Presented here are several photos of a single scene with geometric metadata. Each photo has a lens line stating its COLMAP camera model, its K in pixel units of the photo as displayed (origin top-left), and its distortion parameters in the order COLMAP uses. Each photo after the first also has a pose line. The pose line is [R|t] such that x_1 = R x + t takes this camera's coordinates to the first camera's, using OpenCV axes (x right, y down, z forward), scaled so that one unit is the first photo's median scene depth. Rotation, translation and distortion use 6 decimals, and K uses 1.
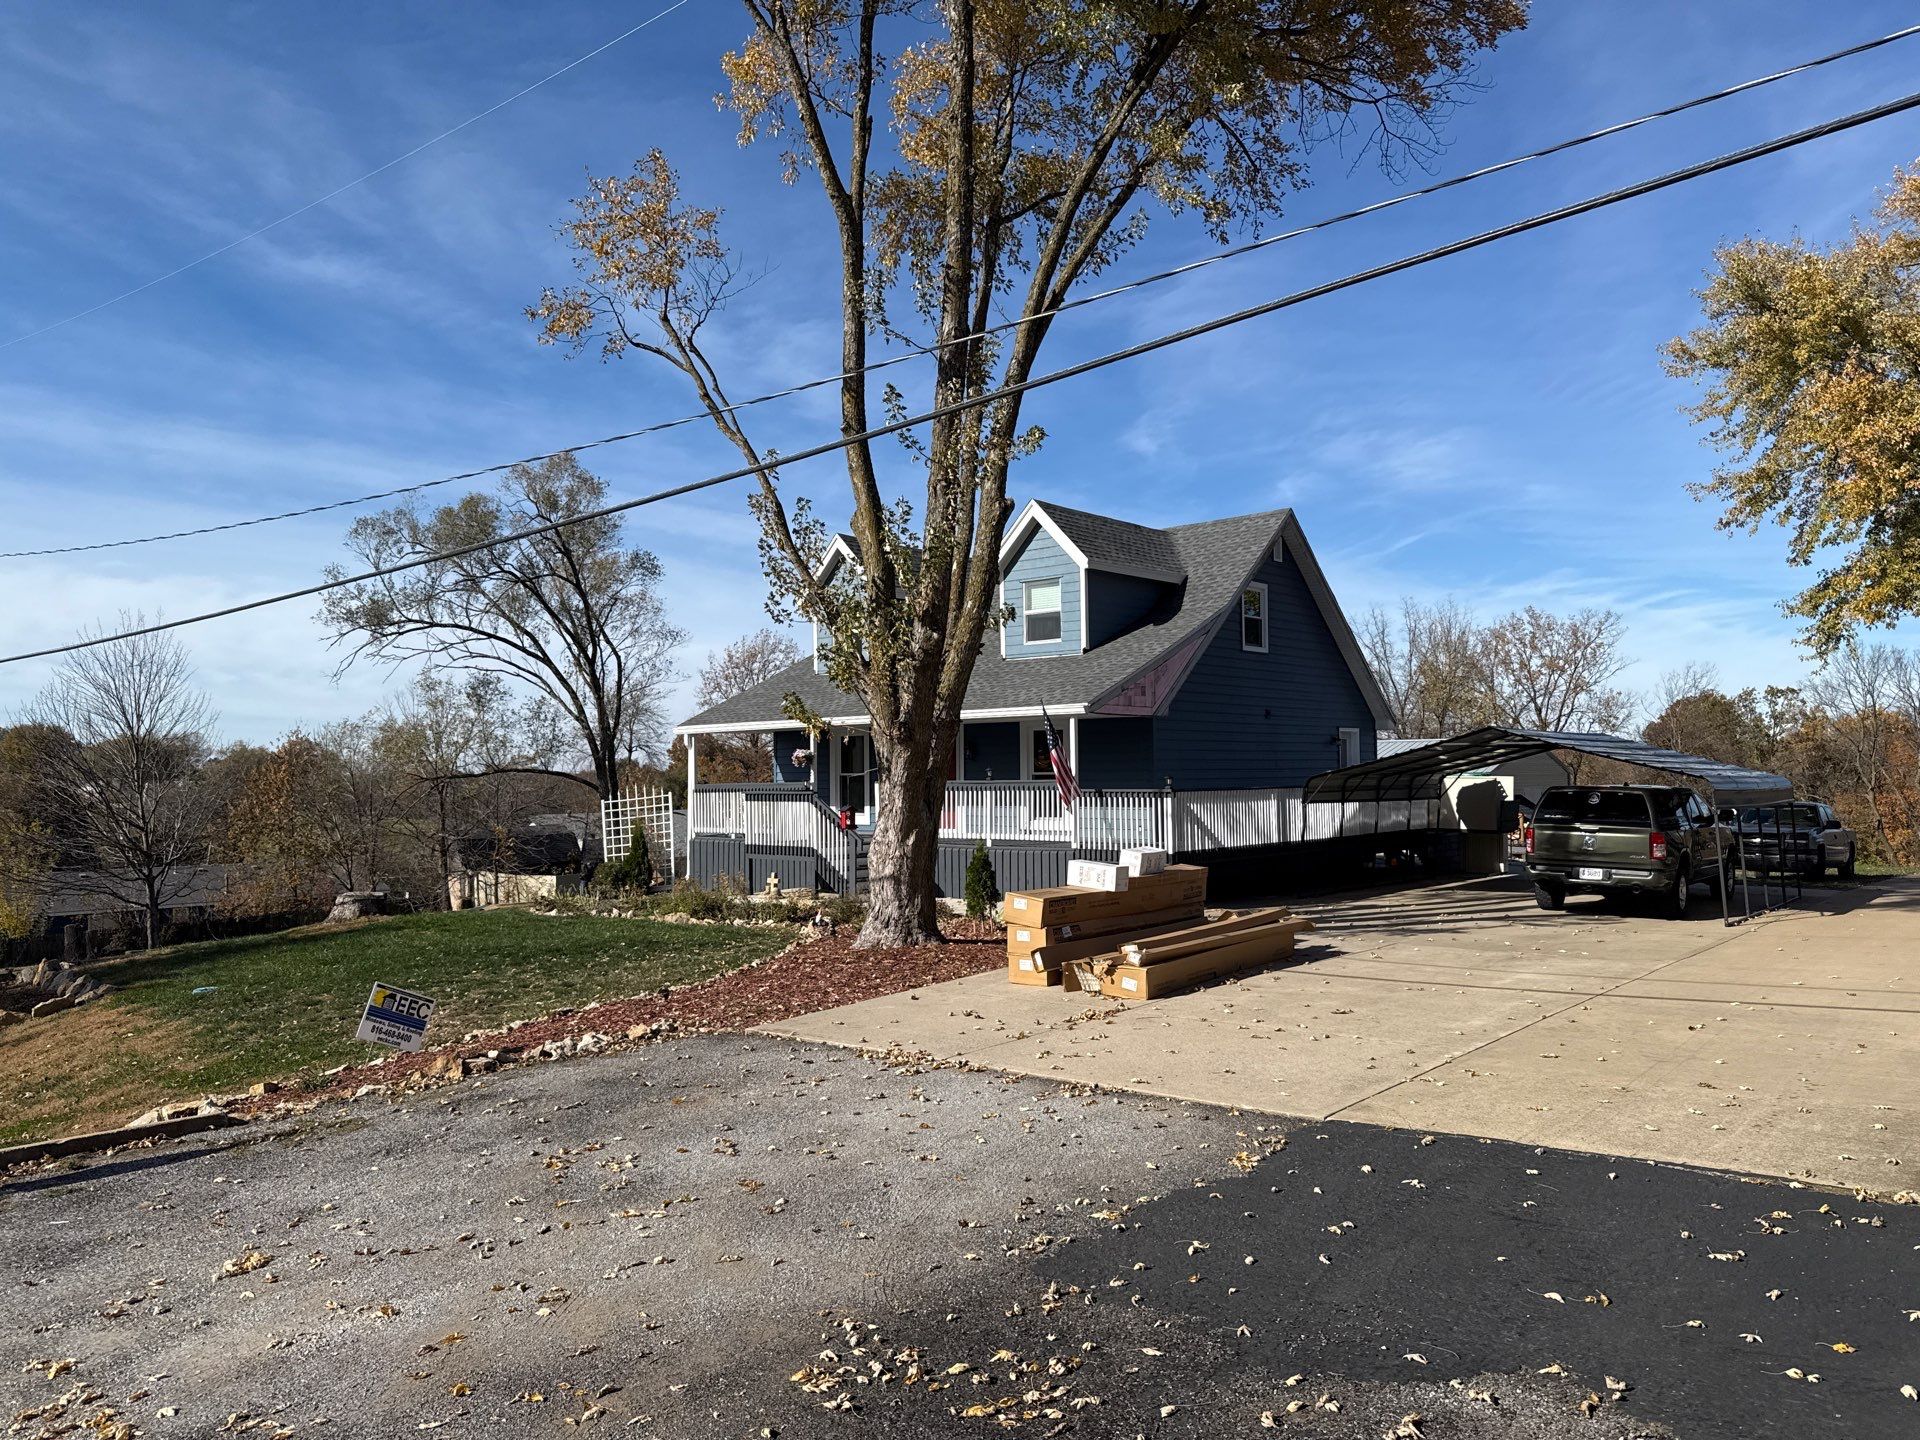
lens RADIAL K [[1370.1, 0, 965.1], [0, 1370.1, 727.7], [0, 0, 1]] dist [0.058452, -0.024036]
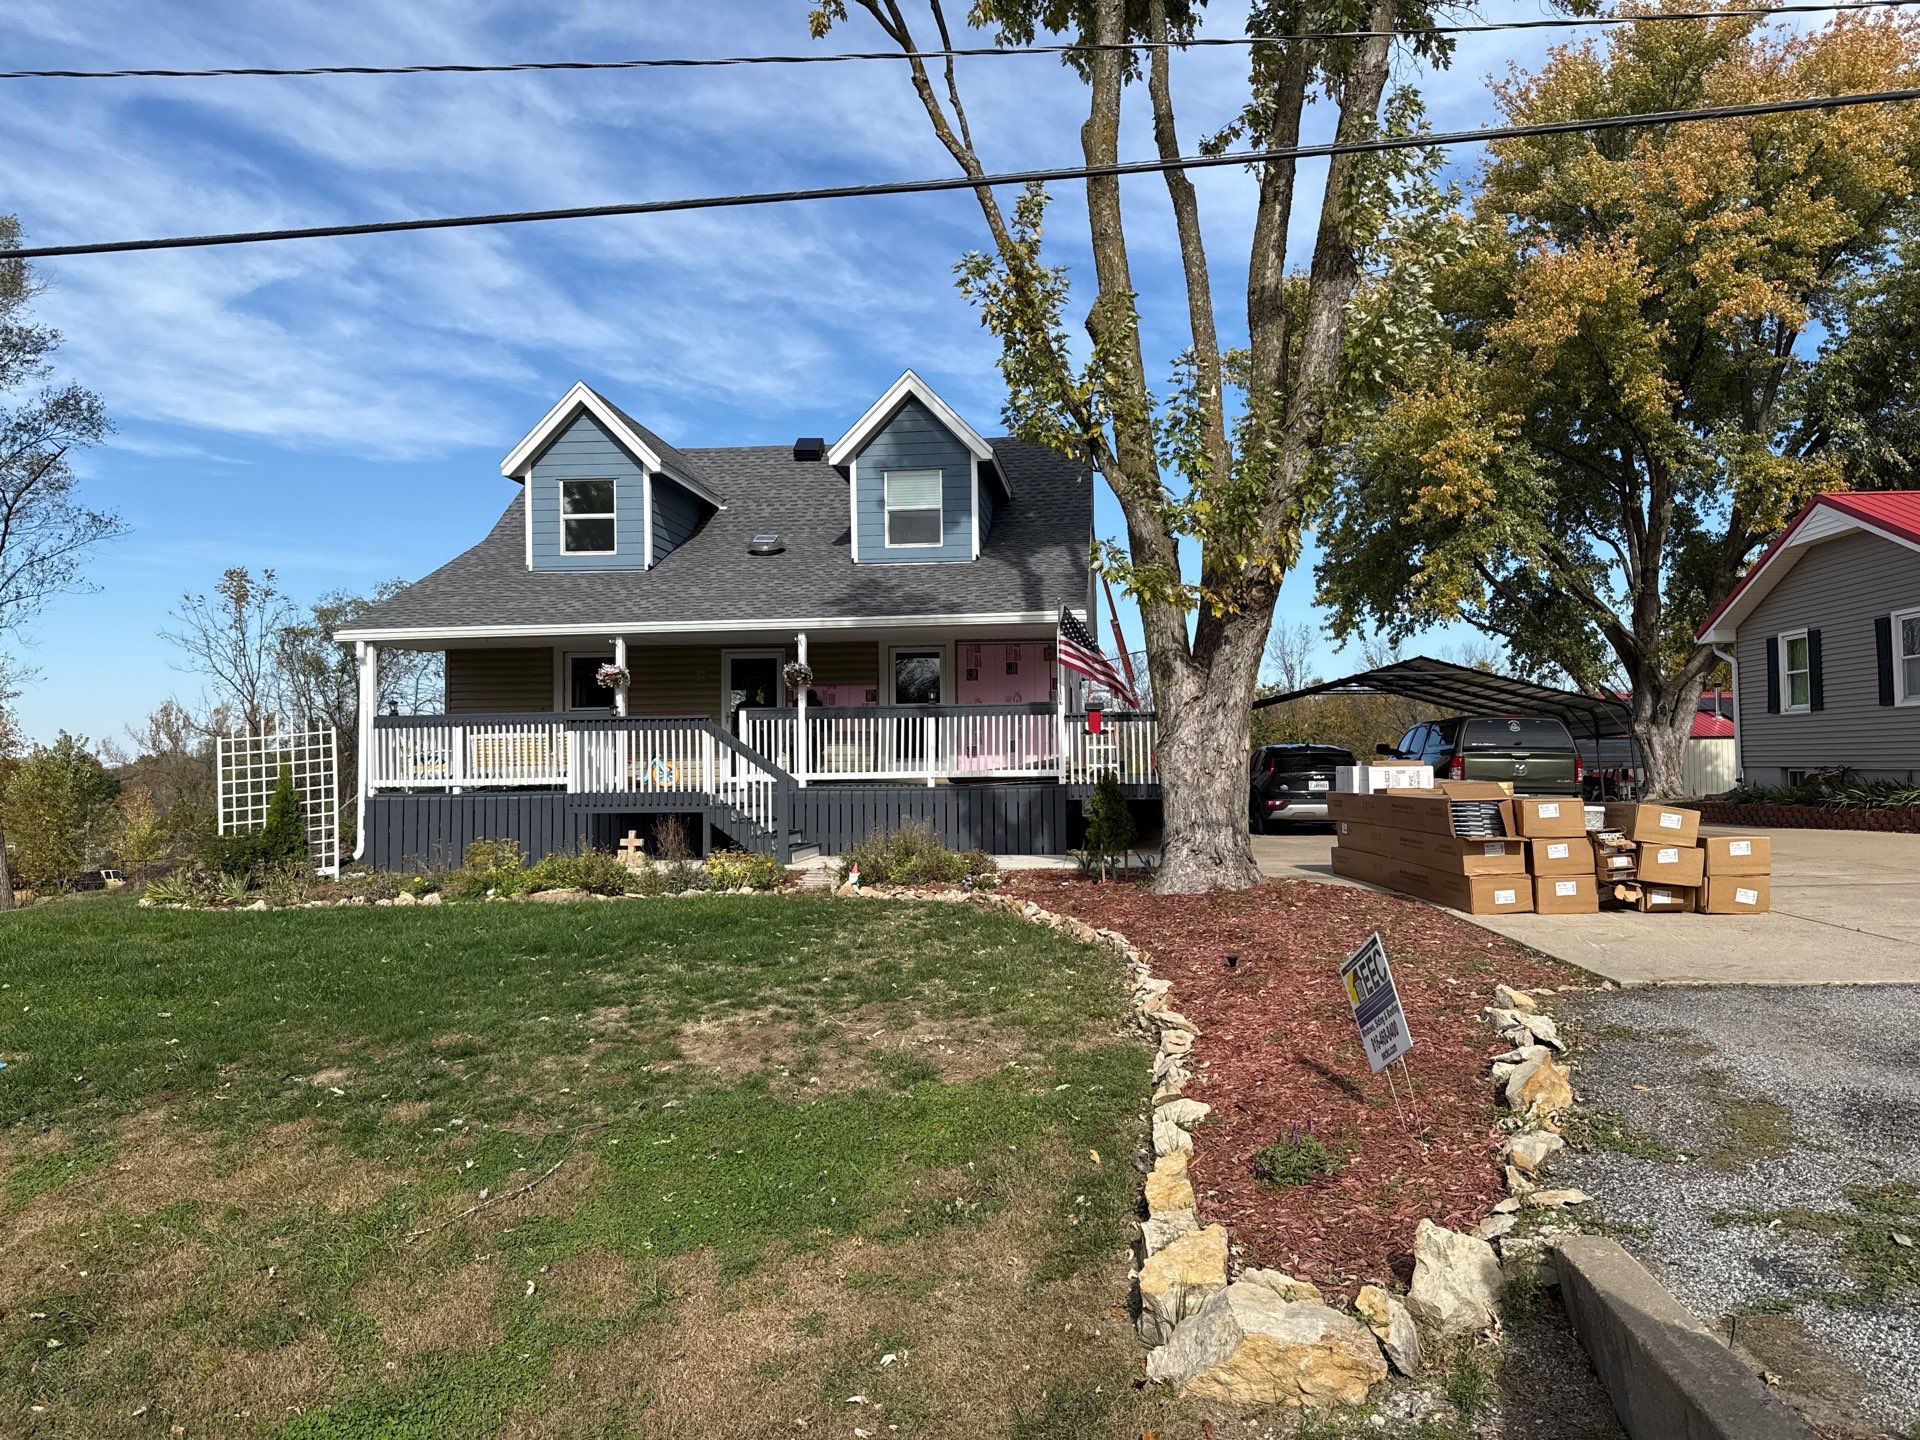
lens RADIAL K [[1370.1, 0, 979.1], [0, 1370.1, 707.4], [0, 0, 1]] dist [0.058452, -0.024036]
pose [[0.827984, 0.026464, 0.560127, -0.354359], [-0.016839, 0.999609, -0.022337, 0.050129], [-0.560499, 0.009063, 0.828106, 0.285859]]
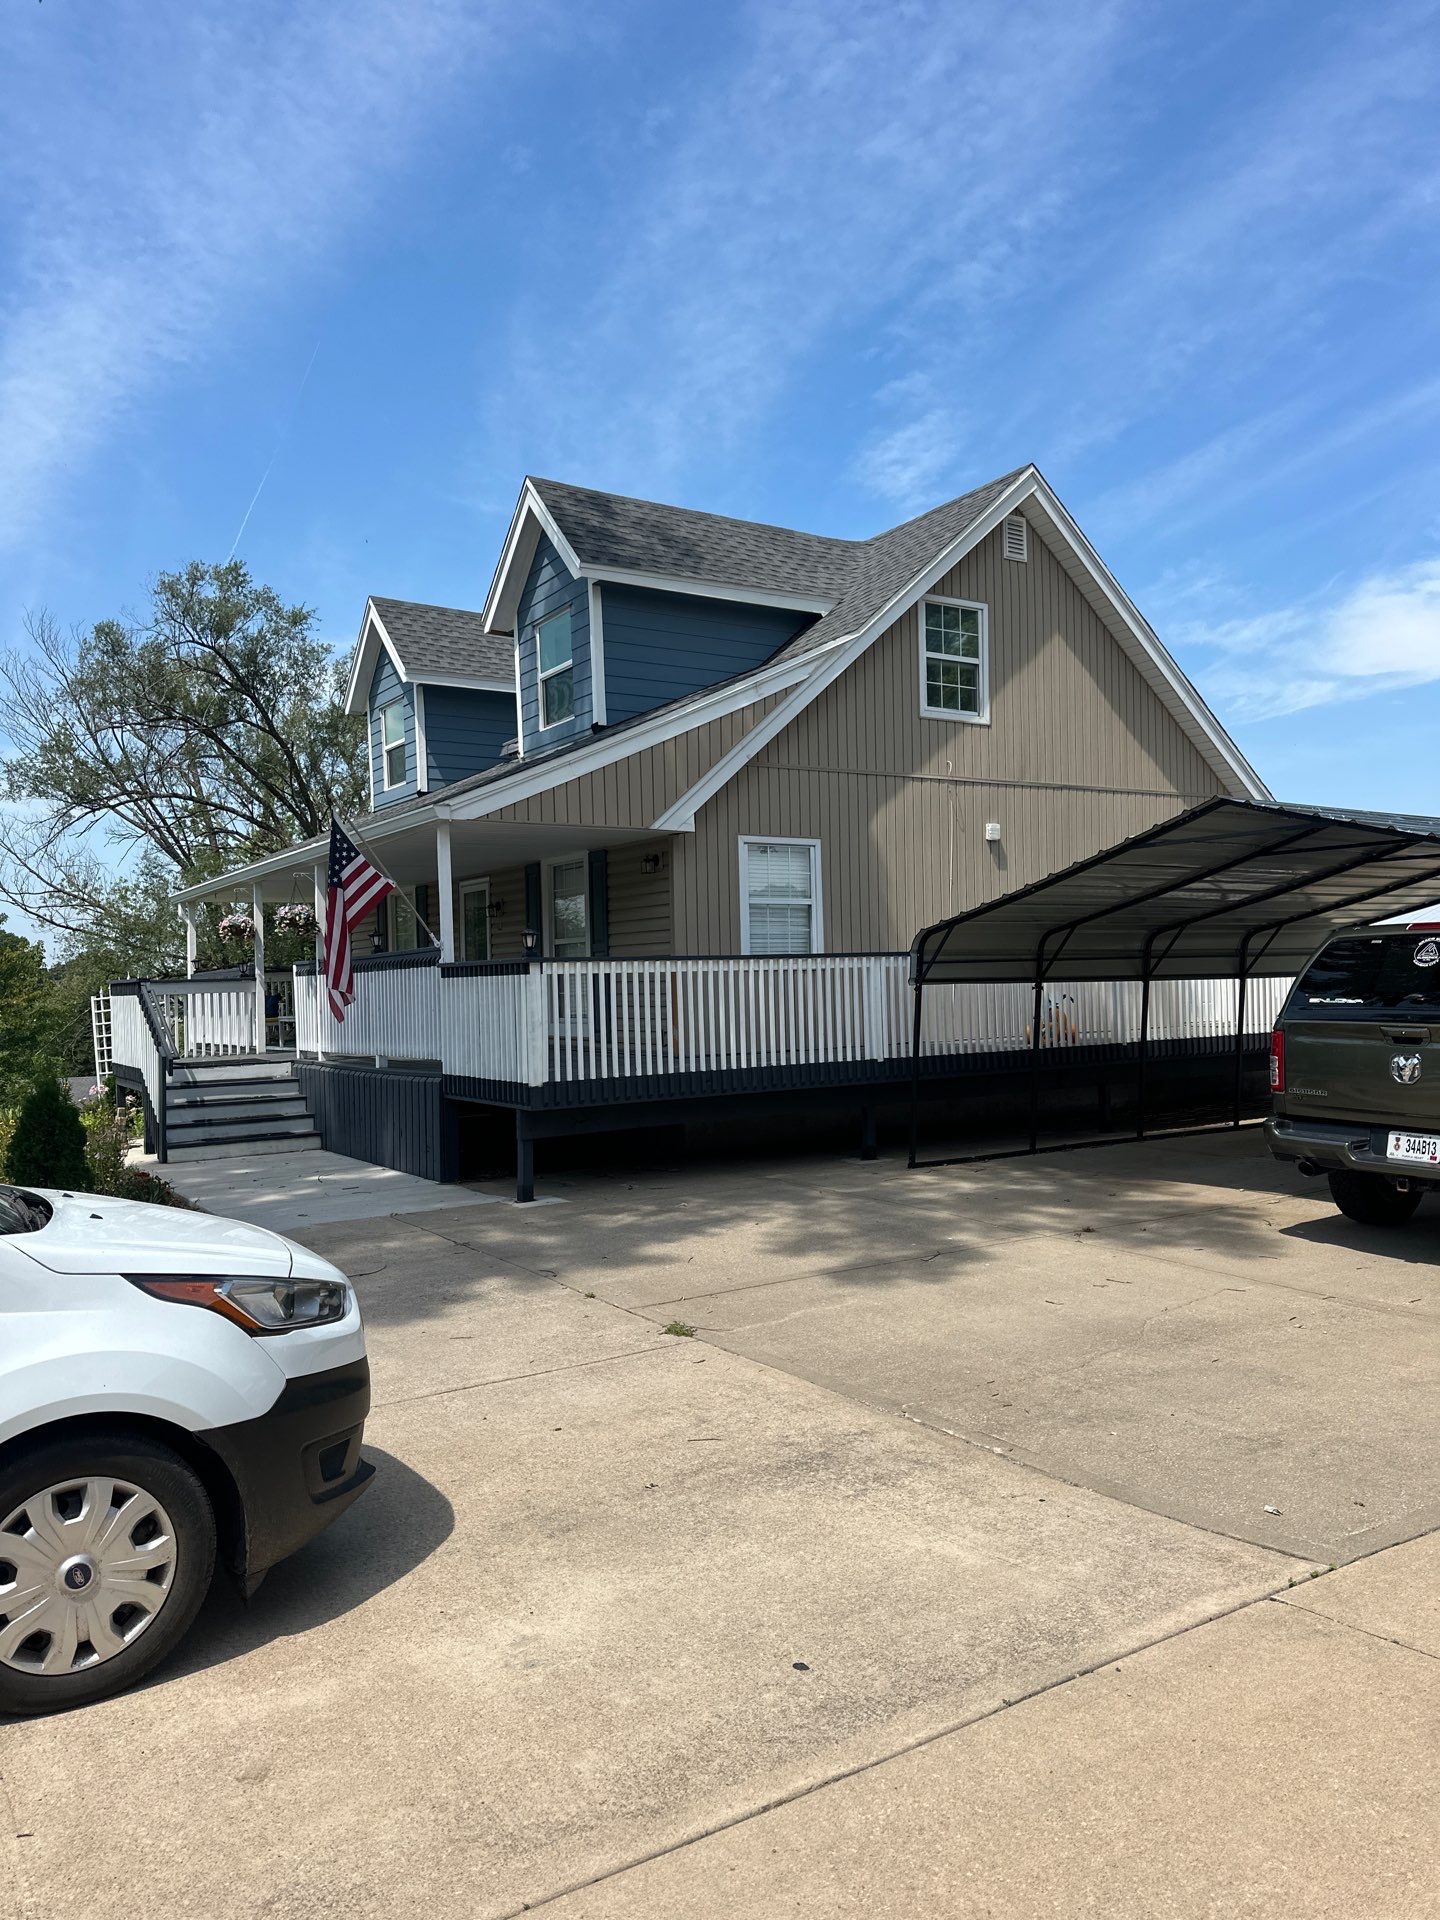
lens RADIAL K [[1357.7, 0, 730.9], [0, 1357.7, 998.4], [0, 0, 1]] dist [0.006052, -0.009656]
pose [[0.959288, -0.012682, -0.282146, 0.281263], [0.027197, 0.998497, 0.047590, 0.029892], [0.281118, -0.053326, 0.958190, 0.434306]]
